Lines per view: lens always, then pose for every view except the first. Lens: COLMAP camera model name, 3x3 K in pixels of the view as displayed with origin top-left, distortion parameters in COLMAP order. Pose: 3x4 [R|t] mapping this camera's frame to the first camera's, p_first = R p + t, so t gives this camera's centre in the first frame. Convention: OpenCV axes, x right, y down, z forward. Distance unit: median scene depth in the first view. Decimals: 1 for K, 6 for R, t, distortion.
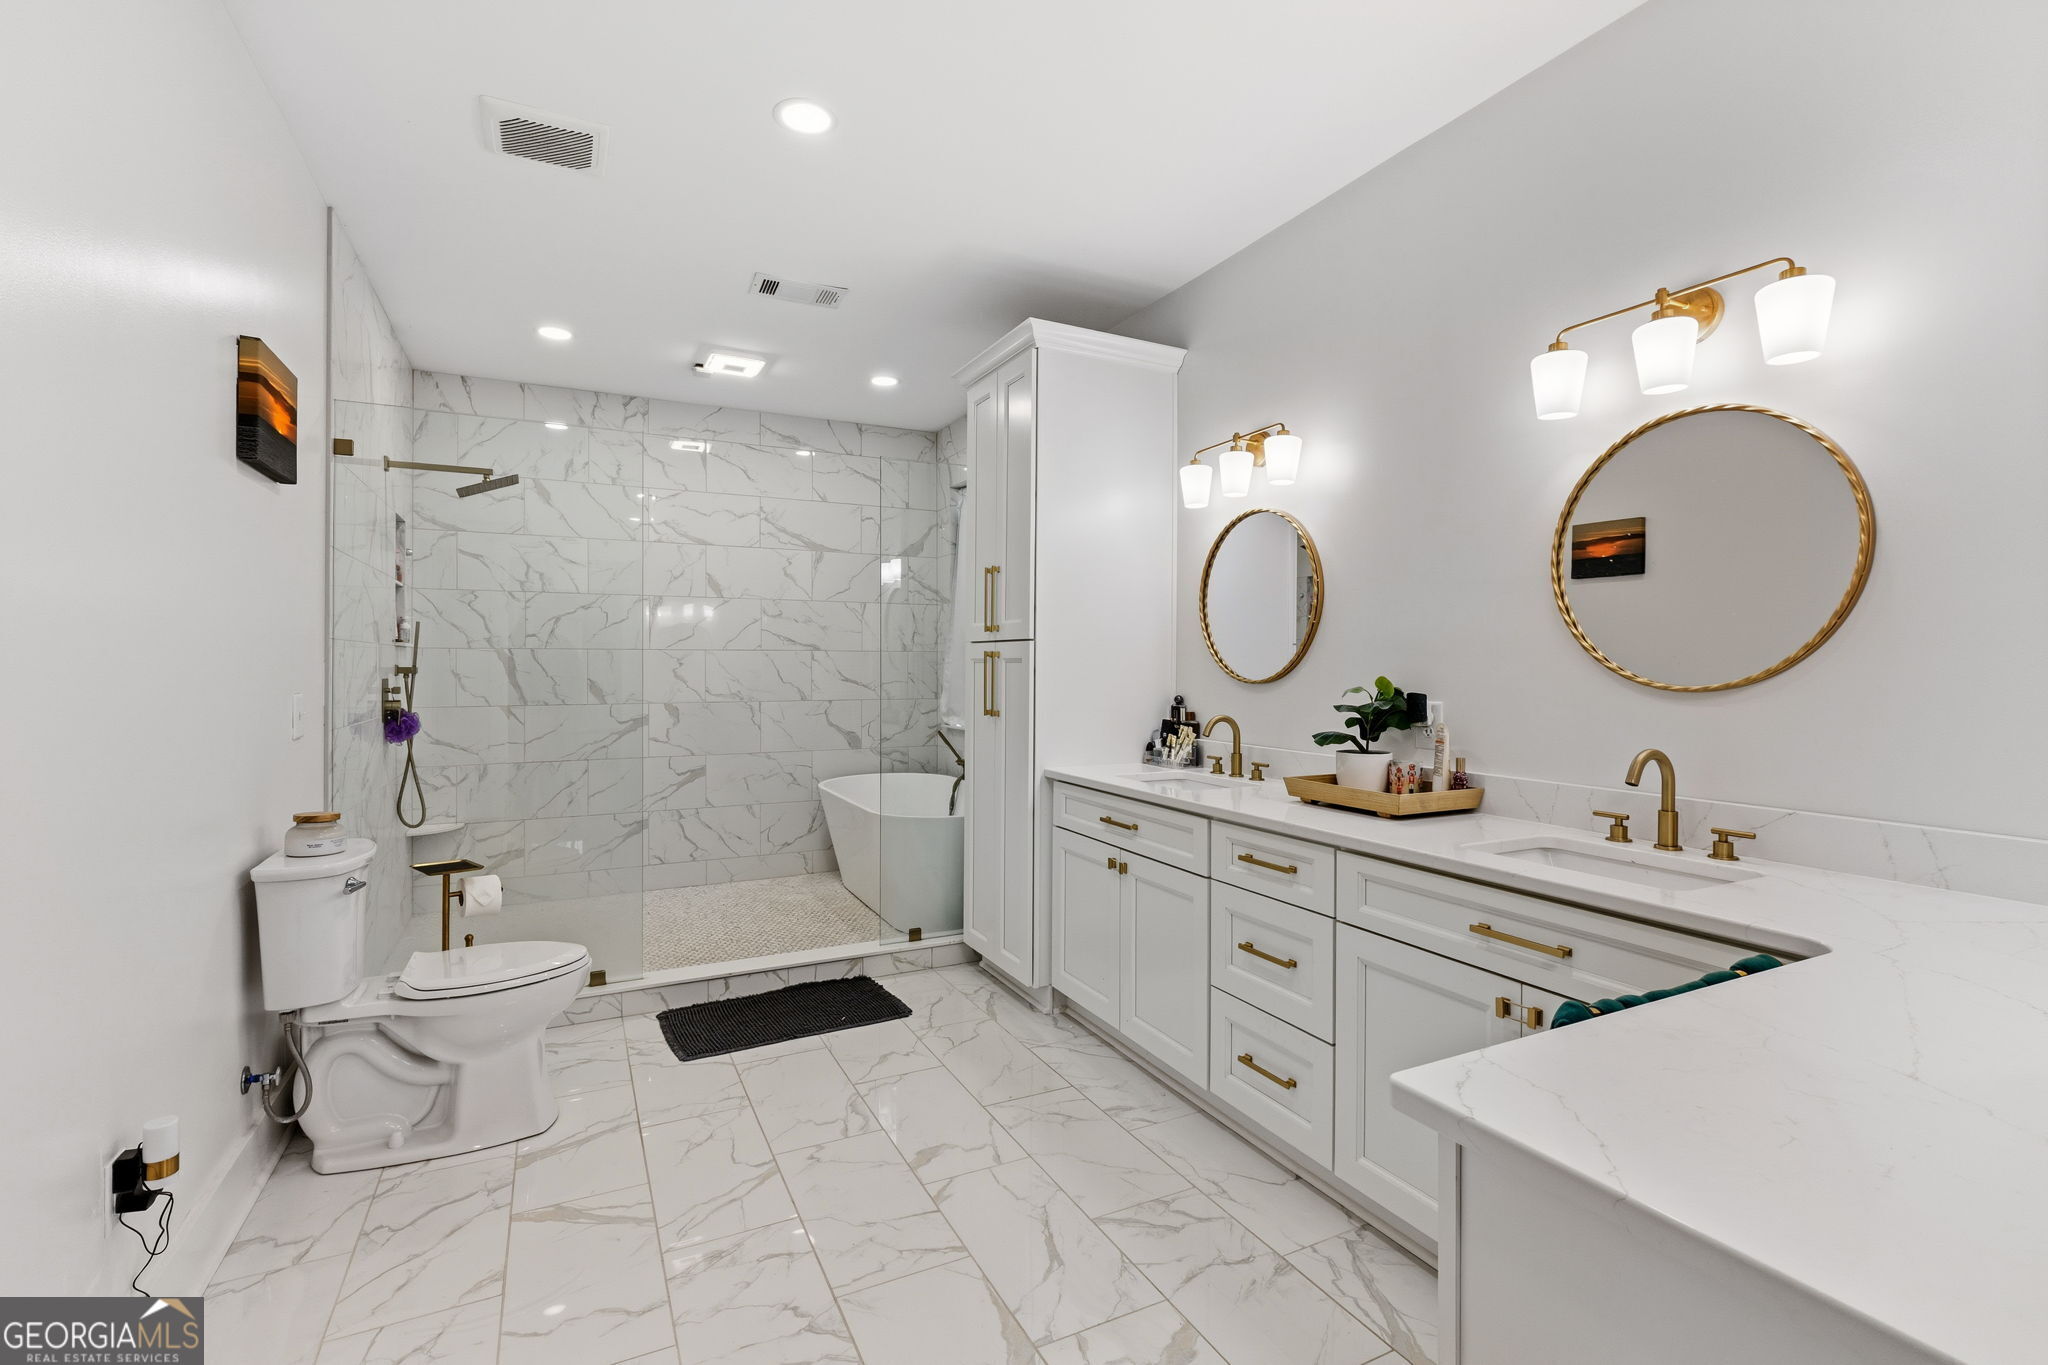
lens RADIAL K [[926.4, 0, 1006.3], [0, 926.4, 672.2], [0, 0, 1]] dist [-0.004456, -0.000635]
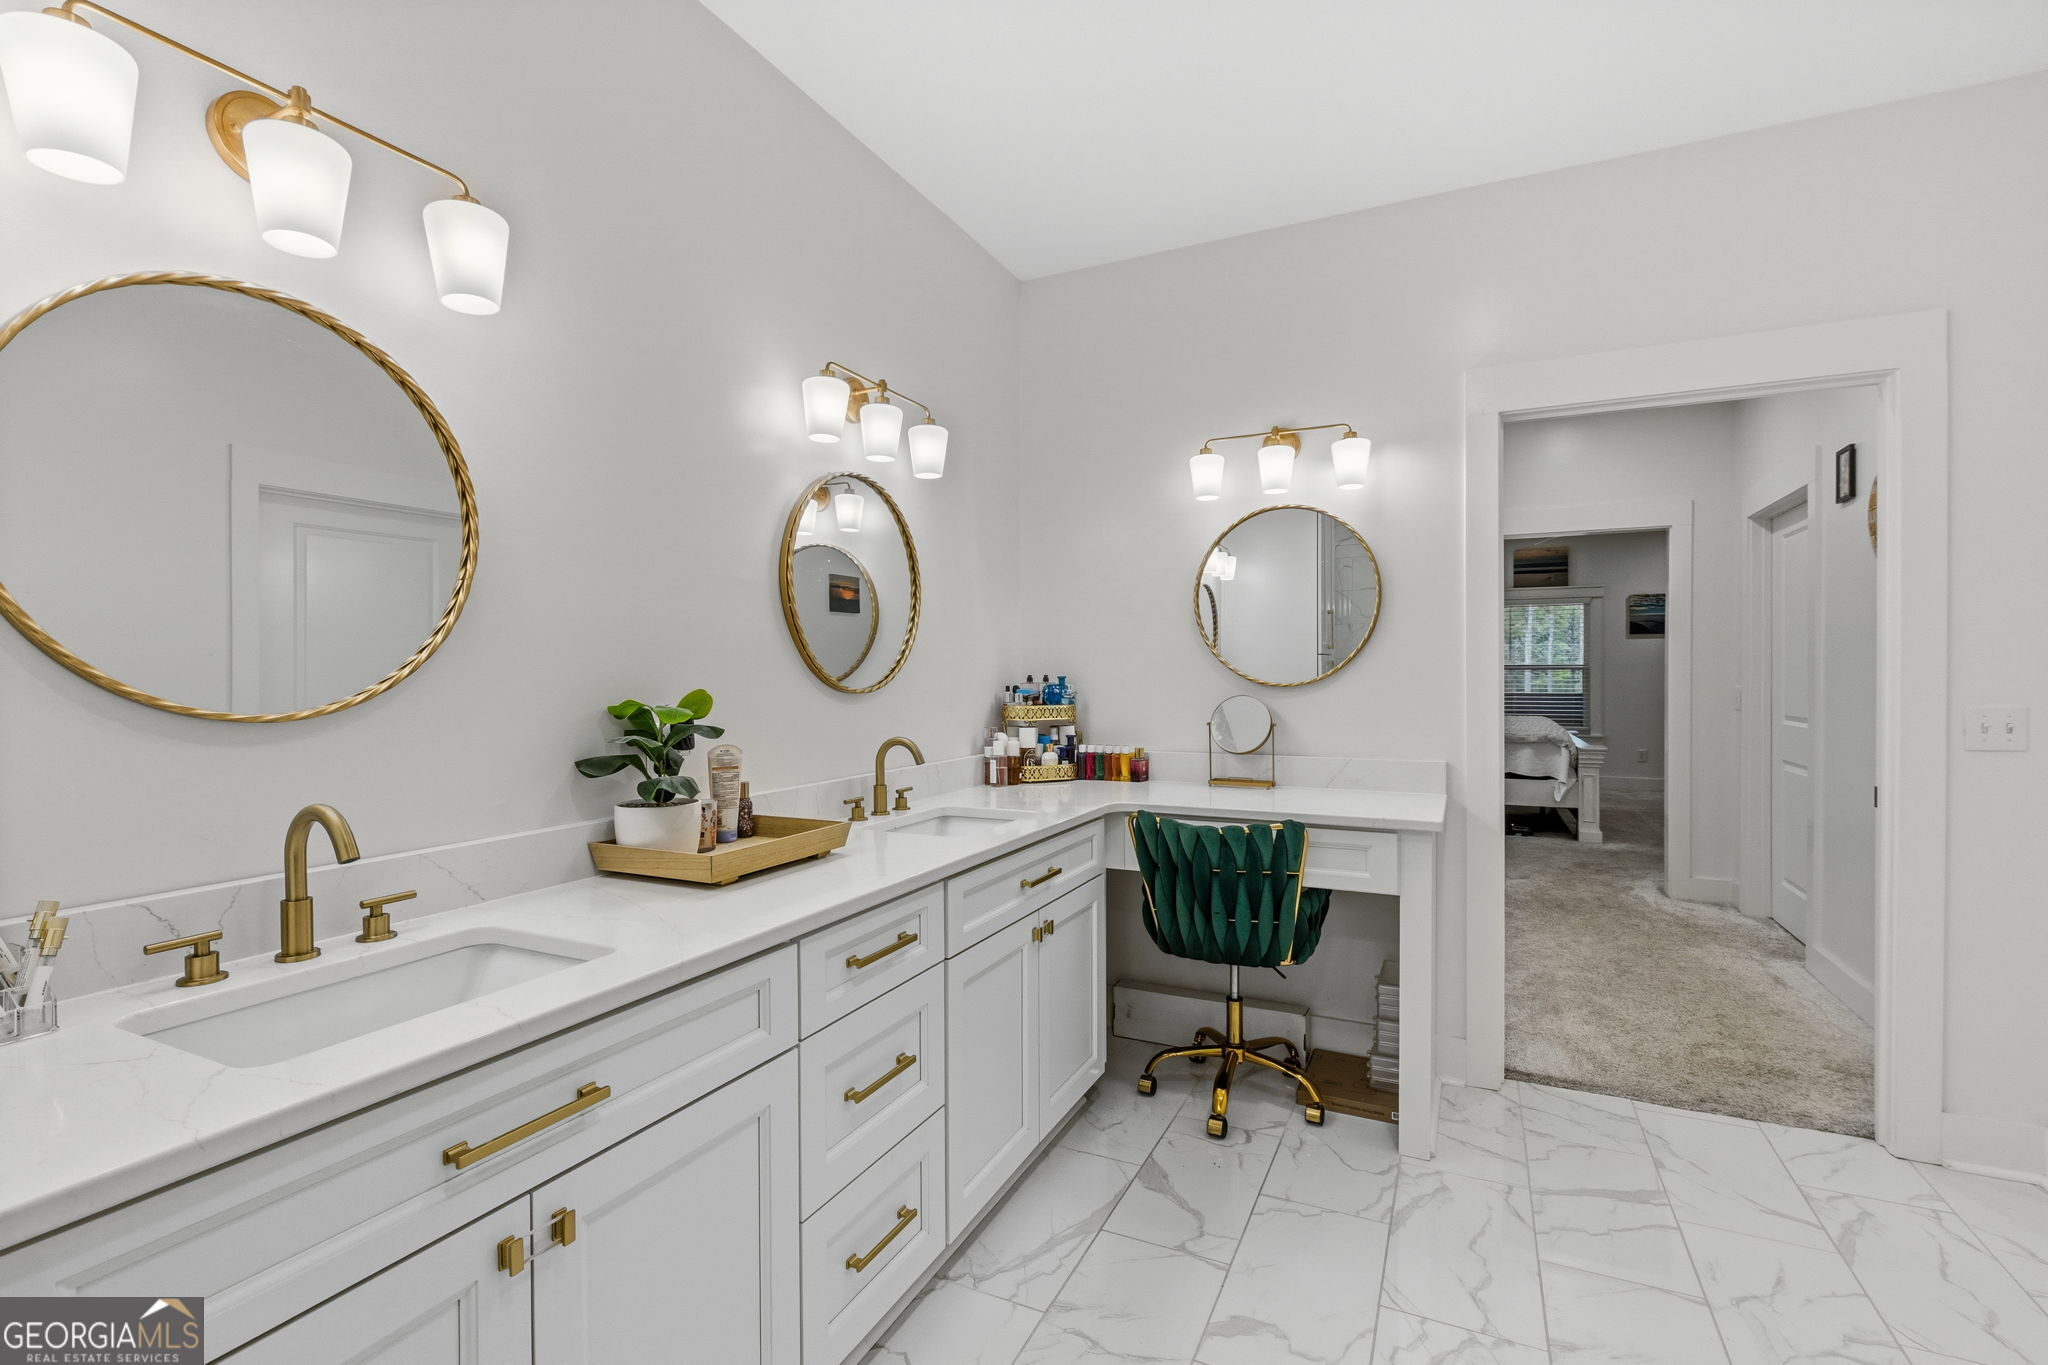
lens RADIAL K [[926.4, 0, 1032.6], [0, 926.4, 687.5], [0, 0, 1]] dist [-0.004456, -0.000635]
pose [[-0.630702, -0.012294, 0.775928, -0.318388], [0.011452, 0.999618, 0.025147, -0.012828], [-0.775941, 0.024746, -0.630320, 1.242802]]
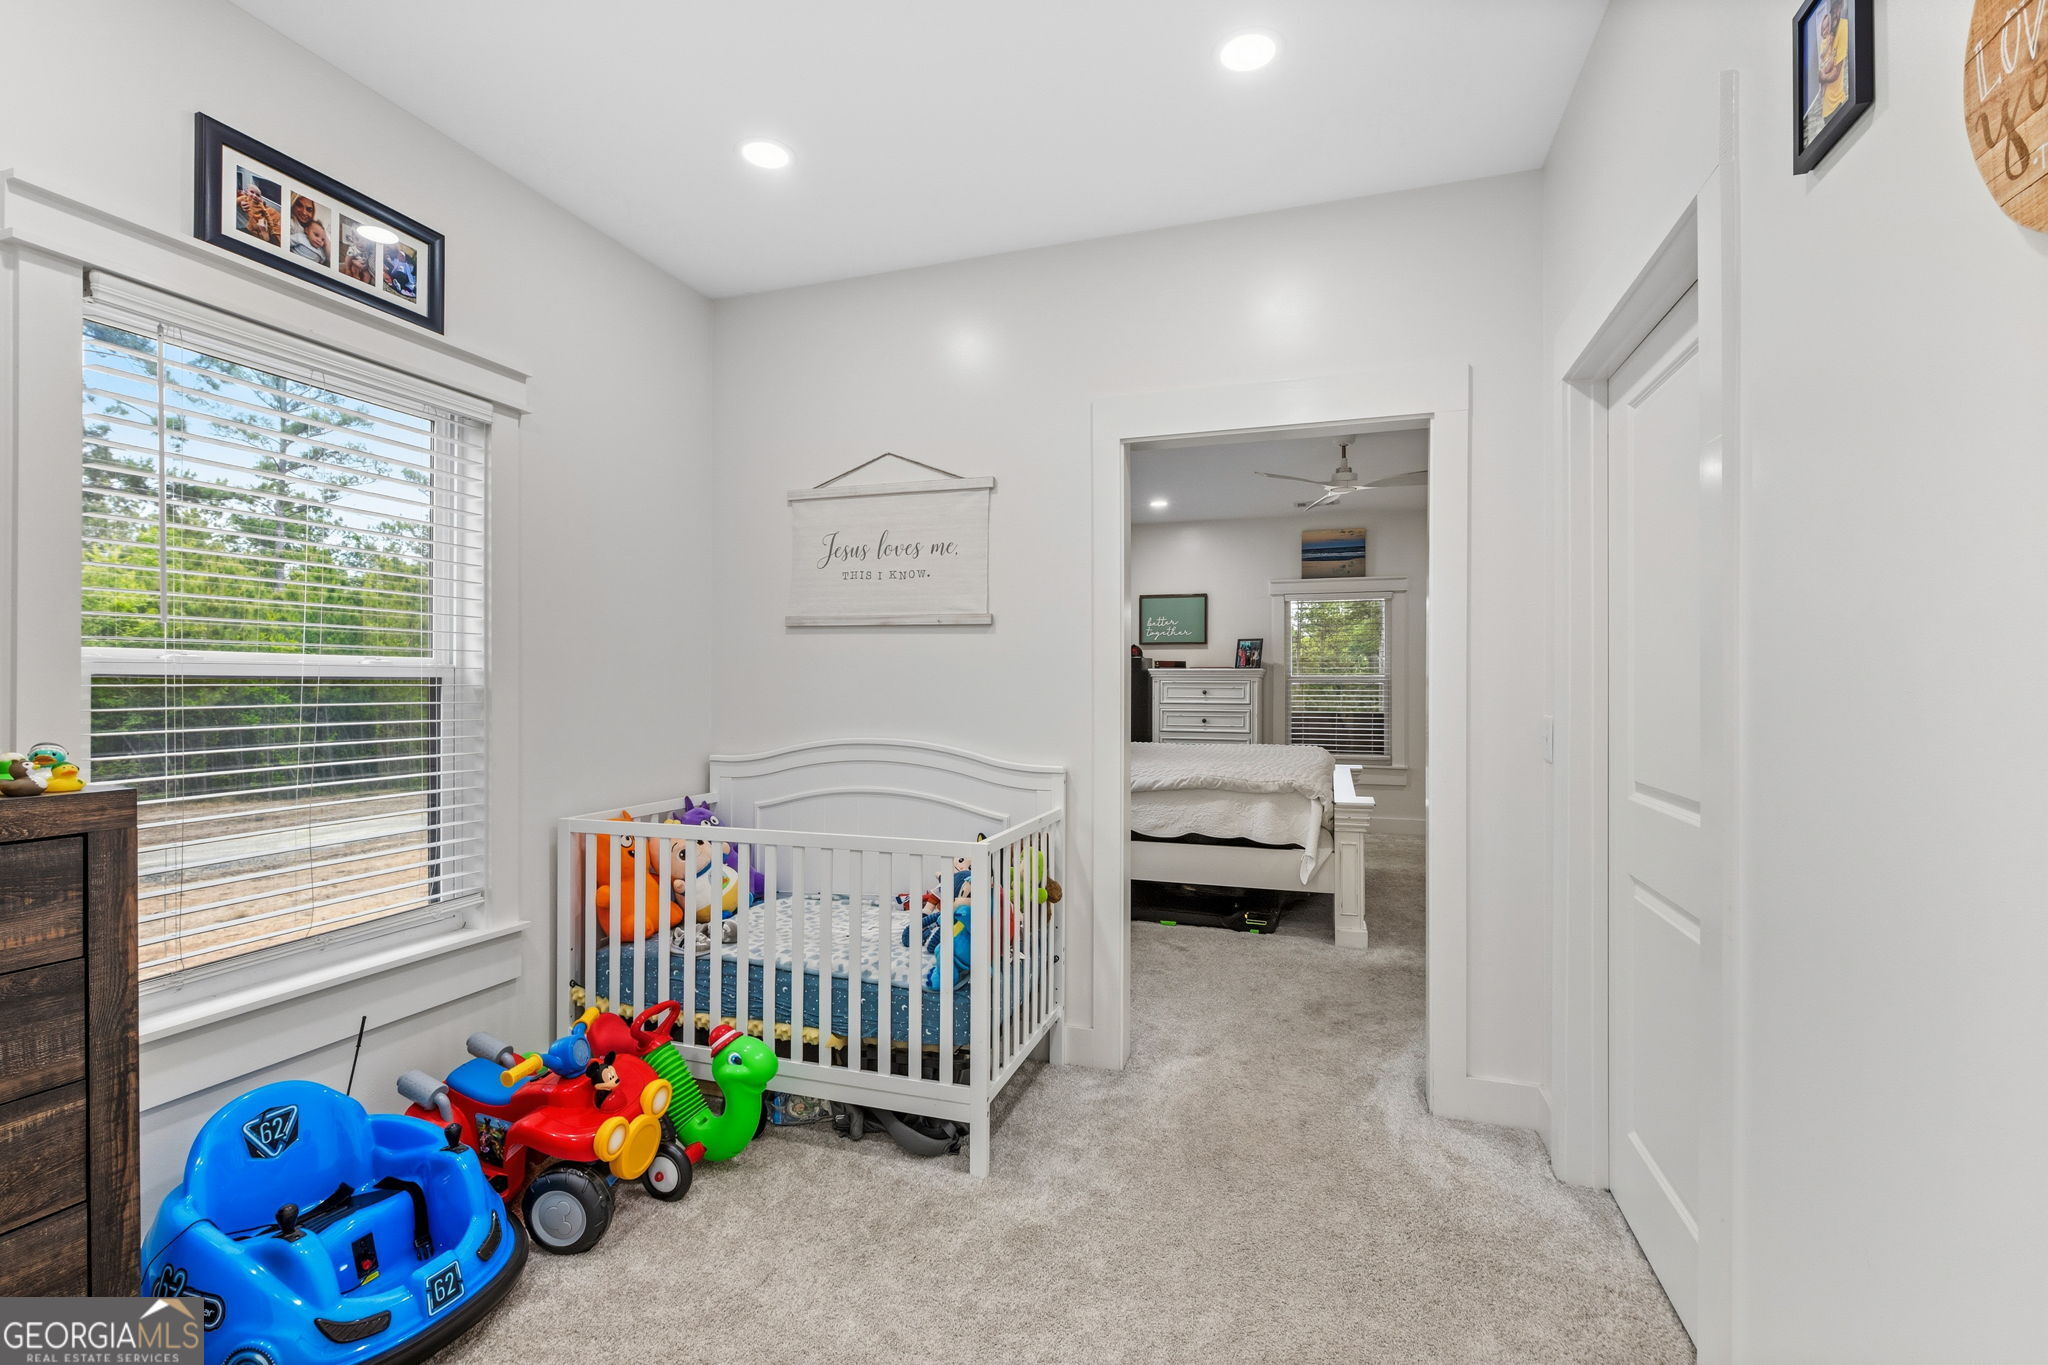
lens RADIAL K [[926.4, 0, 1018.9], [0, 926.4, 681.4], [0, 0, 1]] dist [-0.004456, -0.000635]
pose [[-0.712892, -0.005336, 0.701254, -0.232151], [0.002247, 0.999949, 0.009894, -0.009154], [-0.701270, 0.008629, -0.712843, 0.851123]]
